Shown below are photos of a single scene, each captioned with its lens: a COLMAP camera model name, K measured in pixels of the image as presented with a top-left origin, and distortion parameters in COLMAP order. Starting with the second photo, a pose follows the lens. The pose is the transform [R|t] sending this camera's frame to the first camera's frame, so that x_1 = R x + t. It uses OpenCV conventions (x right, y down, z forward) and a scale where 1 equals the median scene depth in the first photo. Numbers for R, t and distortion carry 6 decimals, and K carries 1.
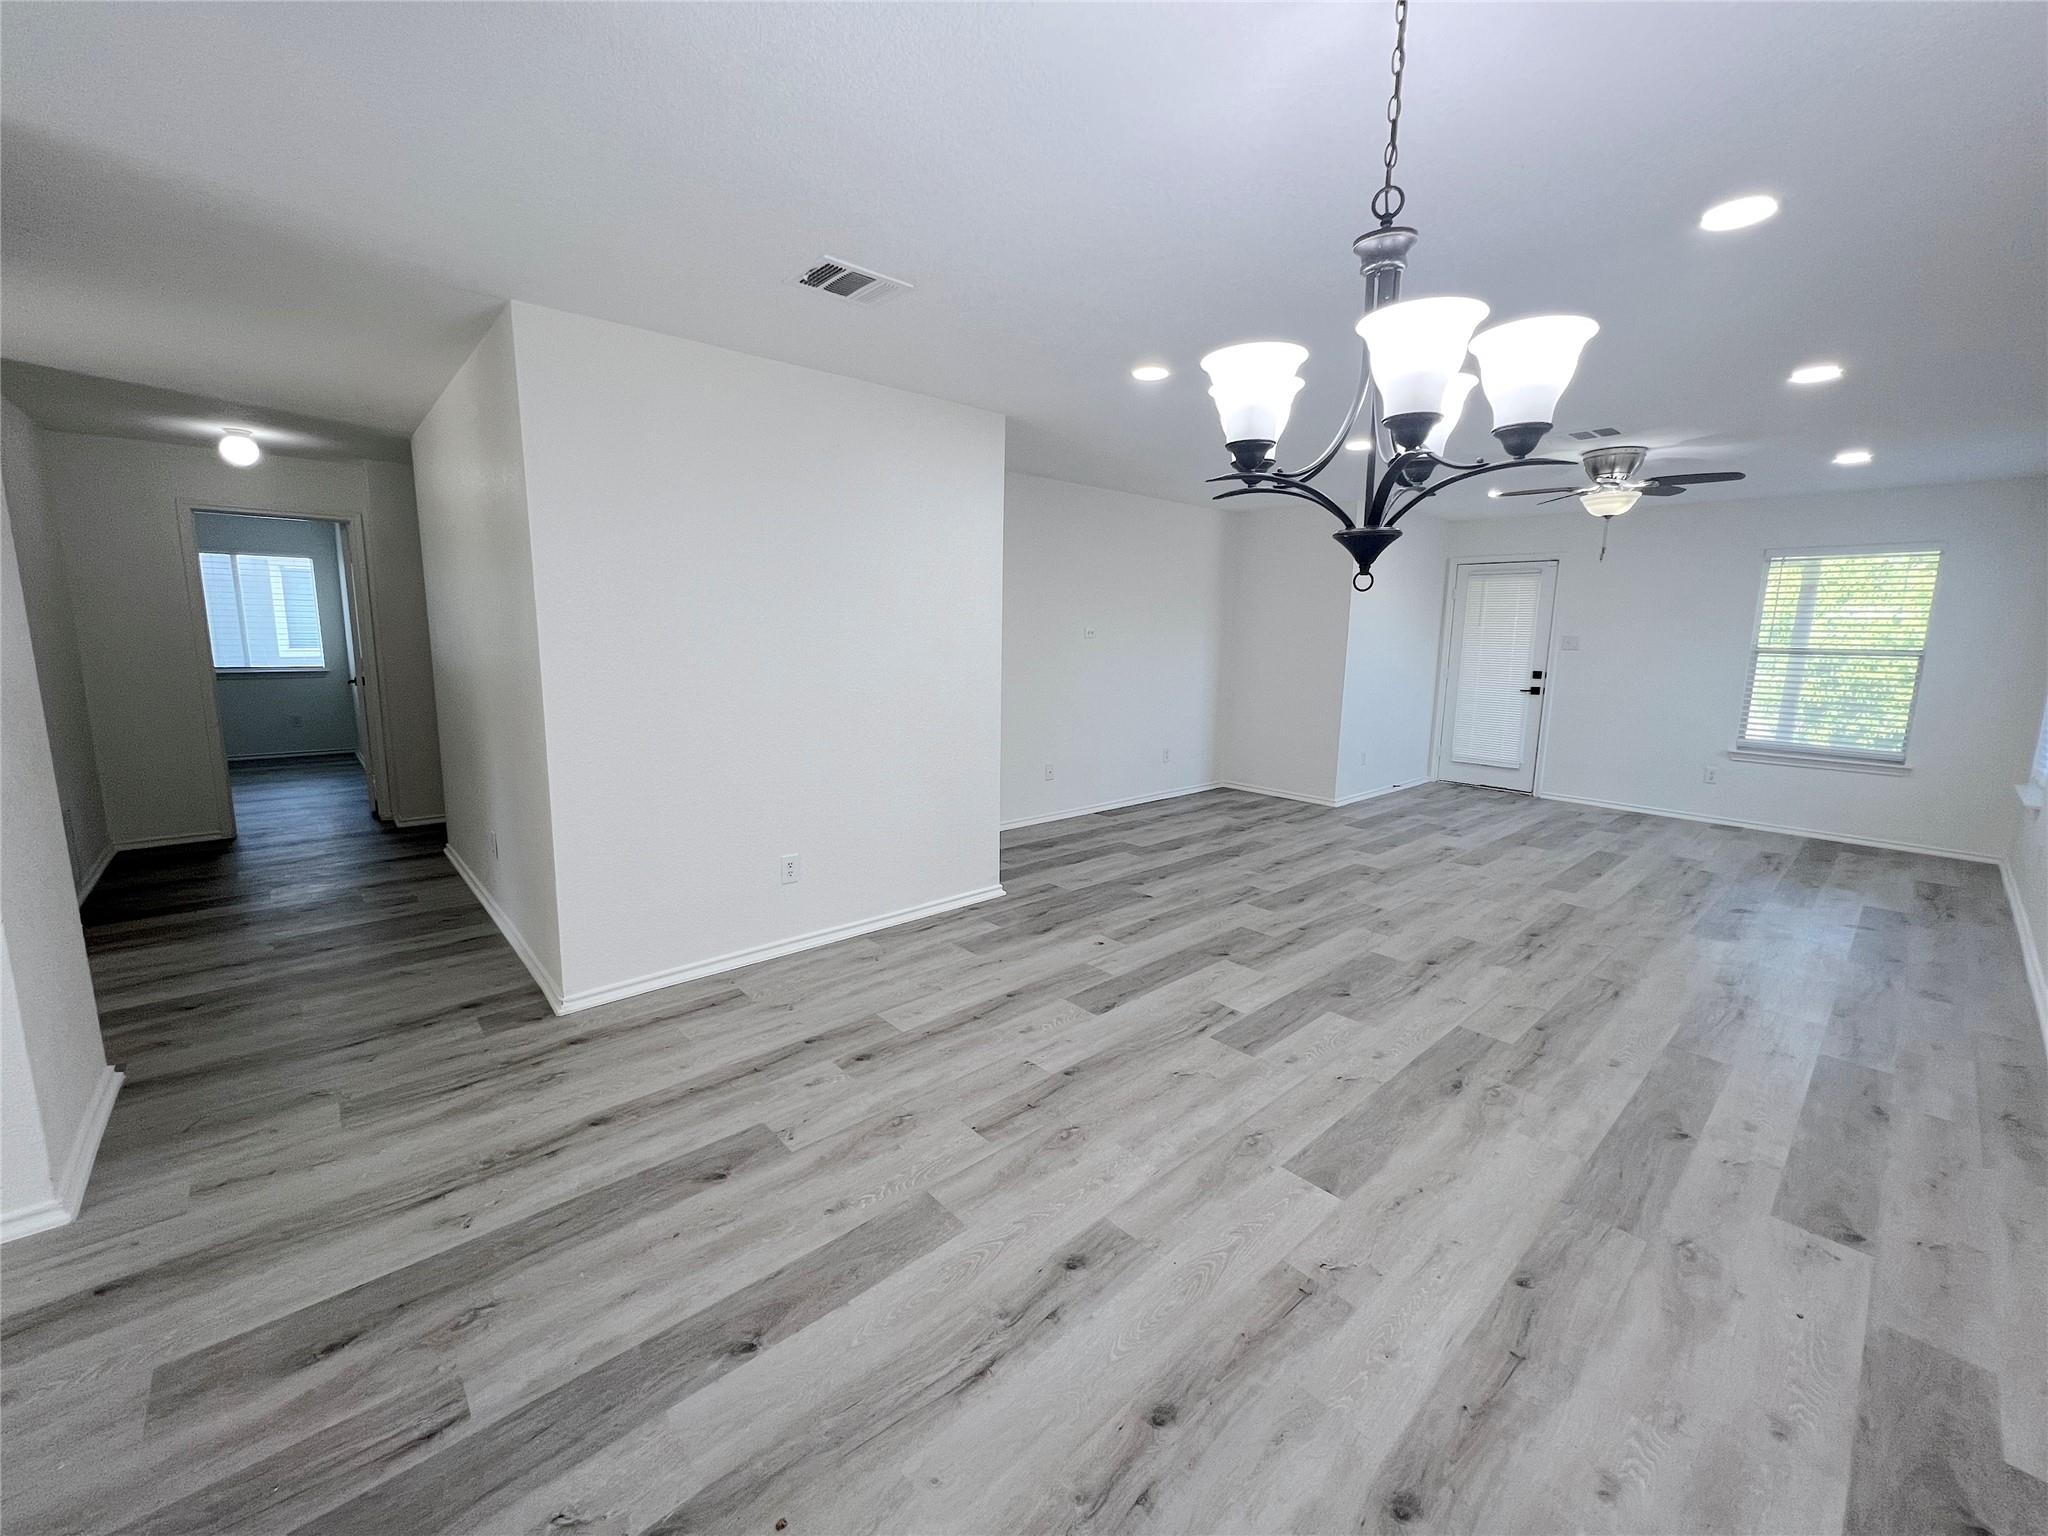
lens RADIAL K [[819.4, 0, 1014.4], [0, 819.4, 755.8], [0, 0, 1]] dist [-0.002628, 0.000225]
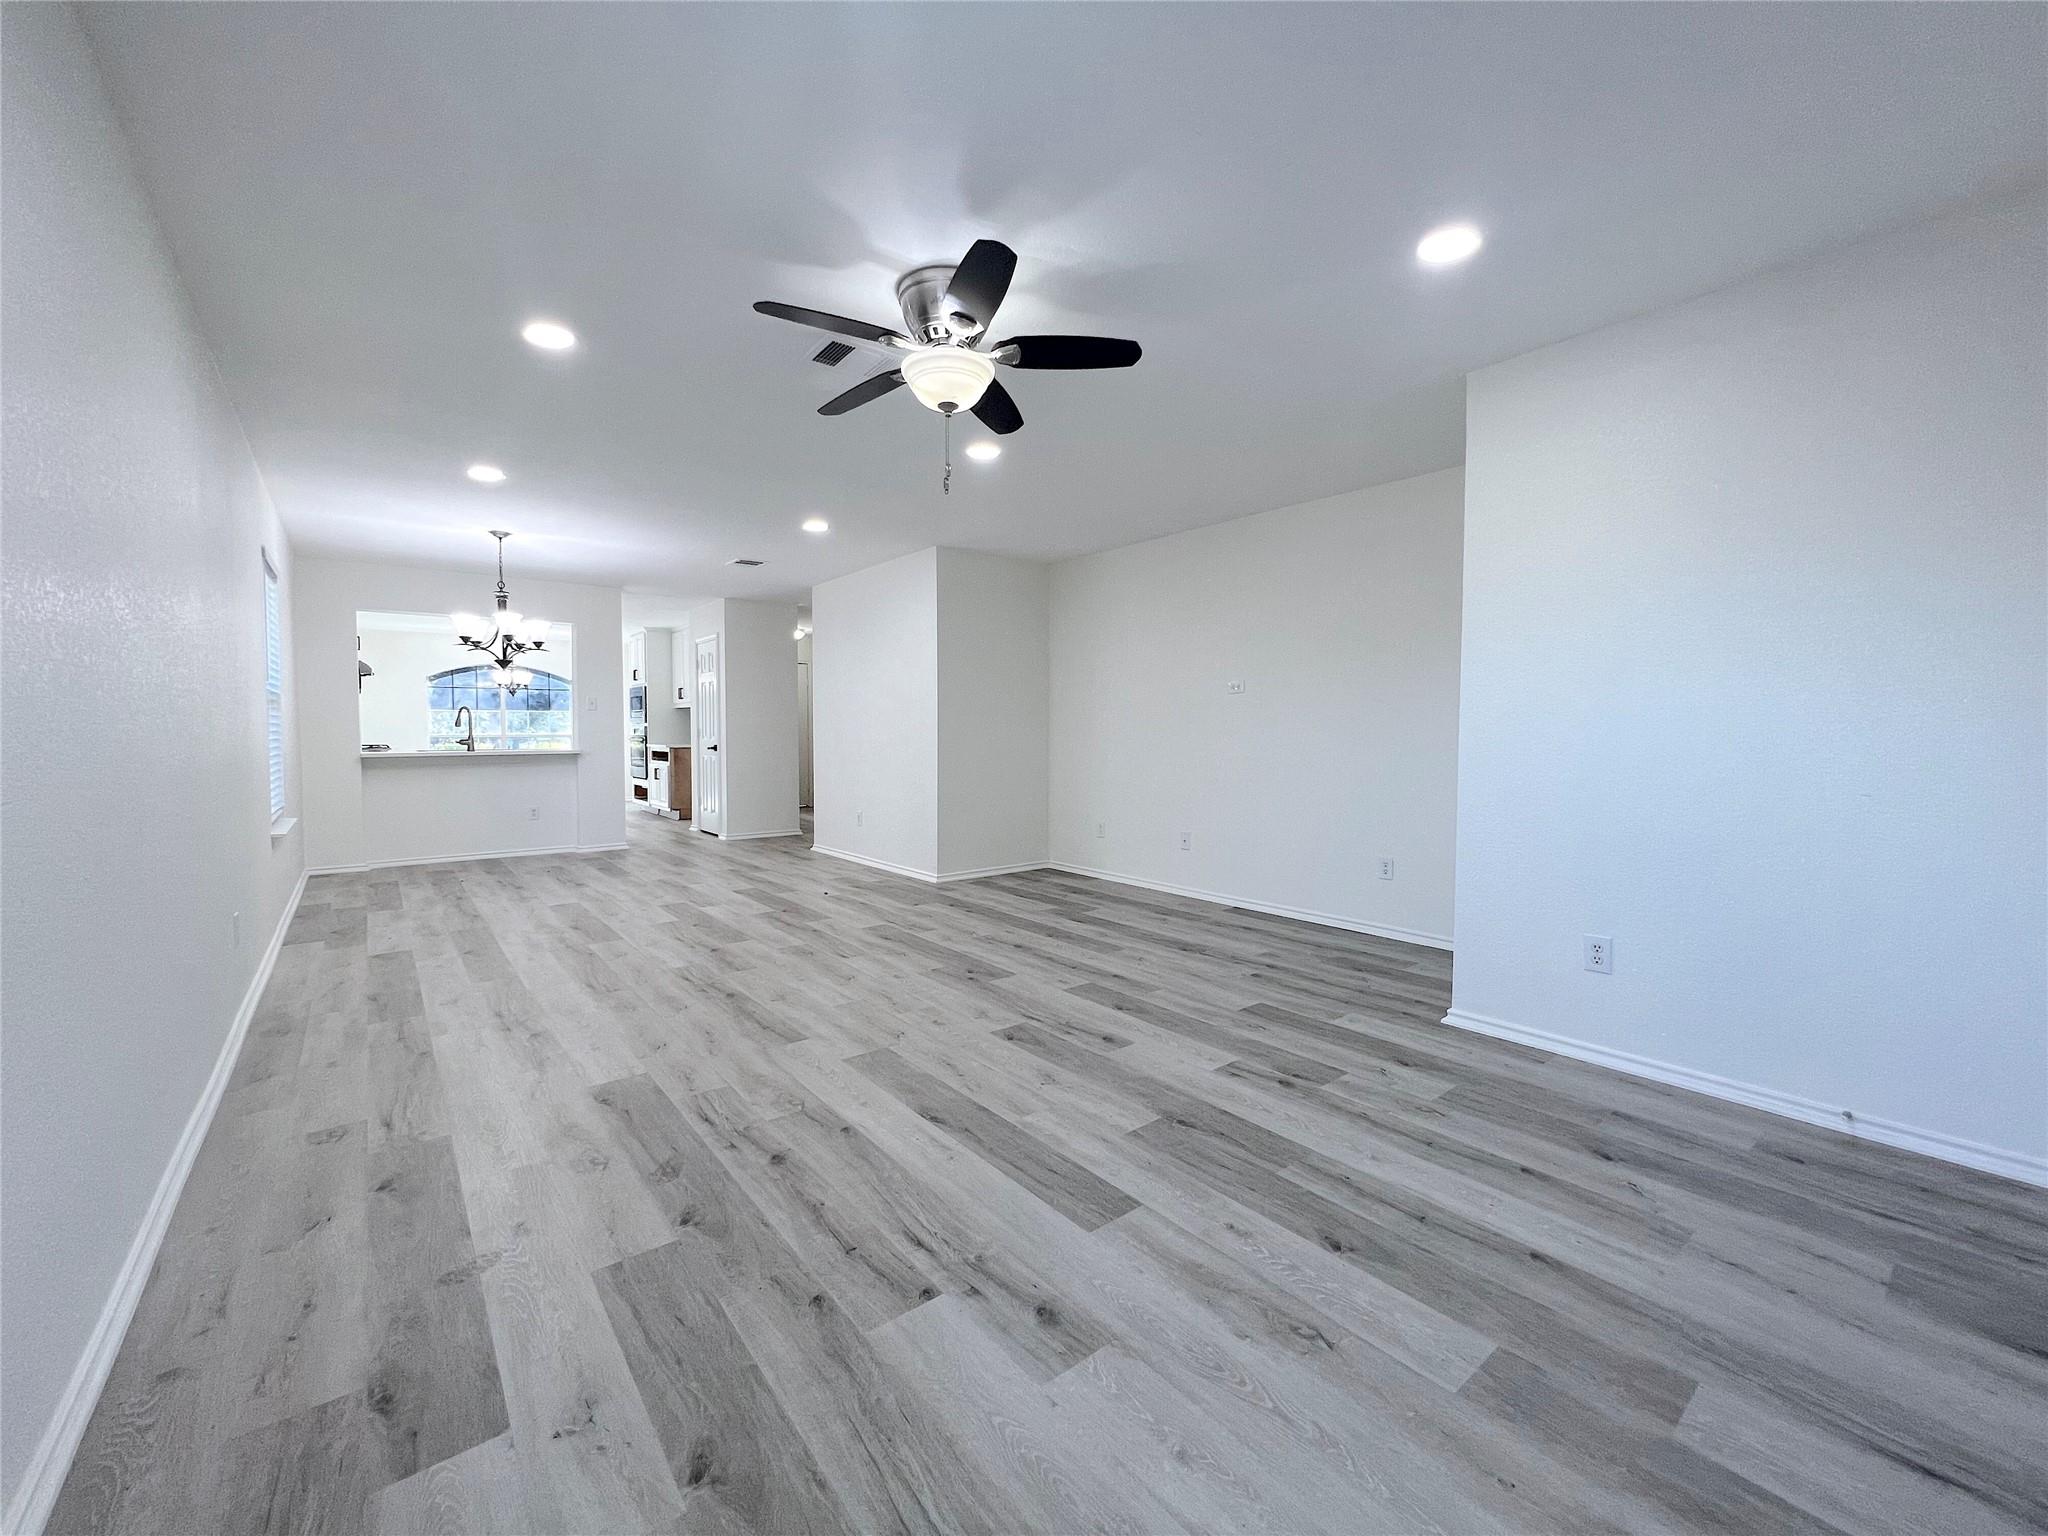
lens RADIAL K [[815.6, 0, 1024.0], [0, 815.6, 768.0], [0, 0, 1]] dist [-0.003382, -0.000101]
pose [[-0.048604, 0.031448, -0.998323, 1.606065], [-0.154369, 0.987258, 0.038615, -0.114995], [0.986817, 0.155987, -0.043130, 1.413724]]
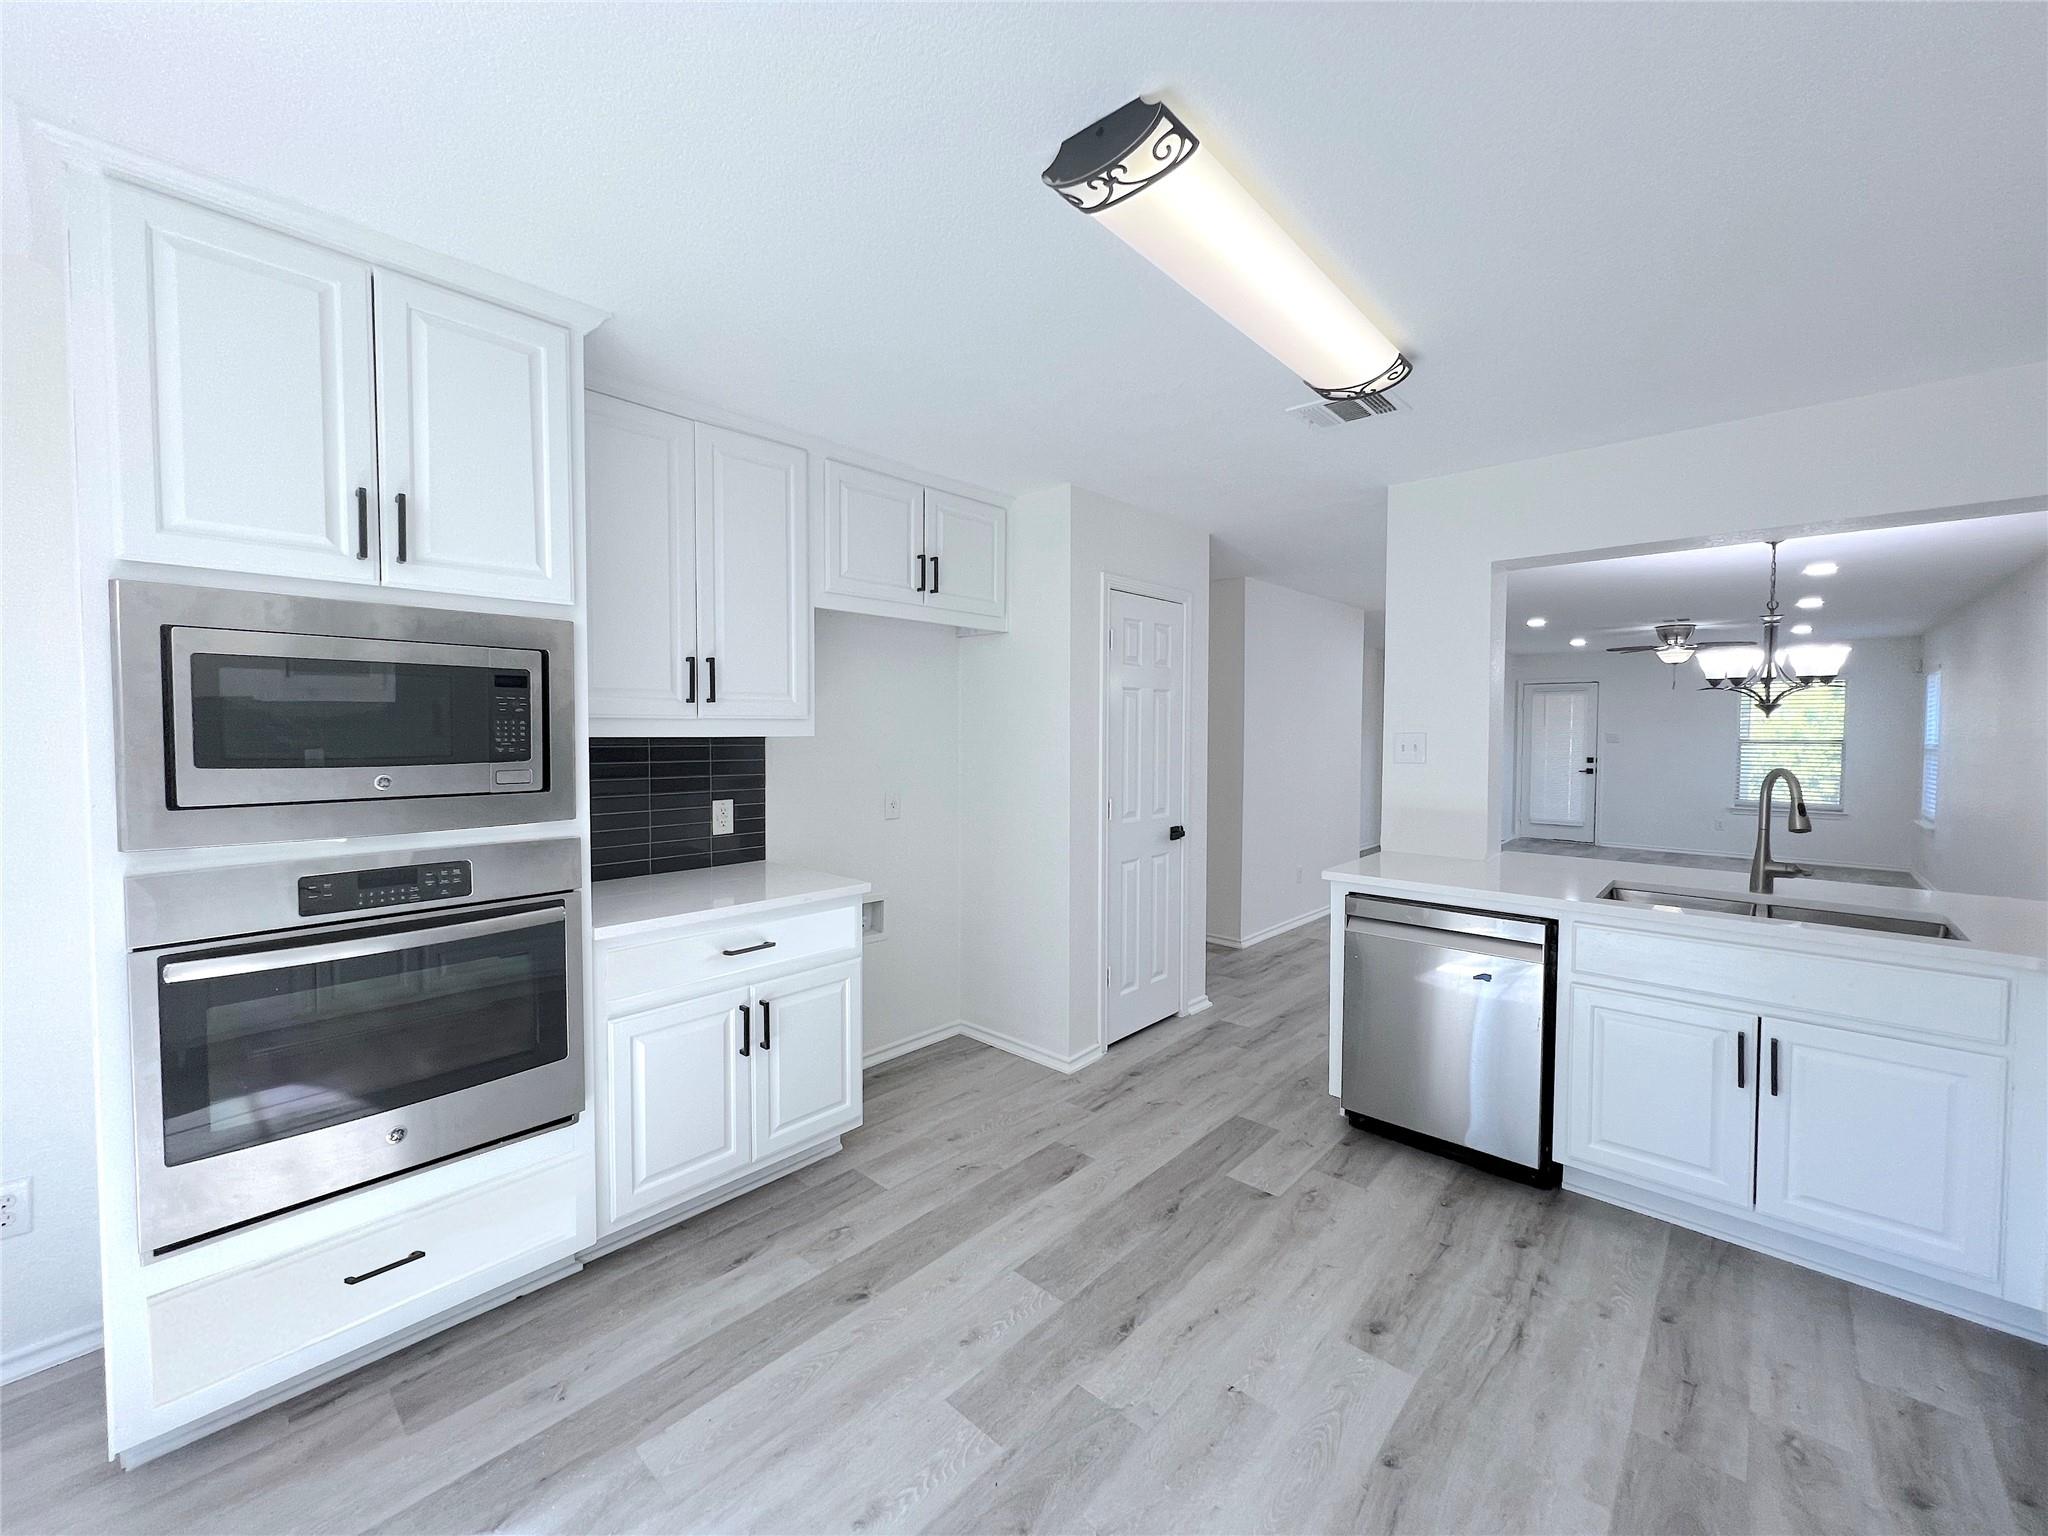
lens RADIAL K [[819.4, 0, 1014.4], [0, 819.4, 755.8], [0, 0, 1]] dist [-0.002628, 0.000225]
pose [[0.995311, -0.013846, 0.095727, -1.003533], [0.025298, 0.992515, -0.119473, 0.079354], [-0.093356, 0.121334, 0.988212, -0.649789]]
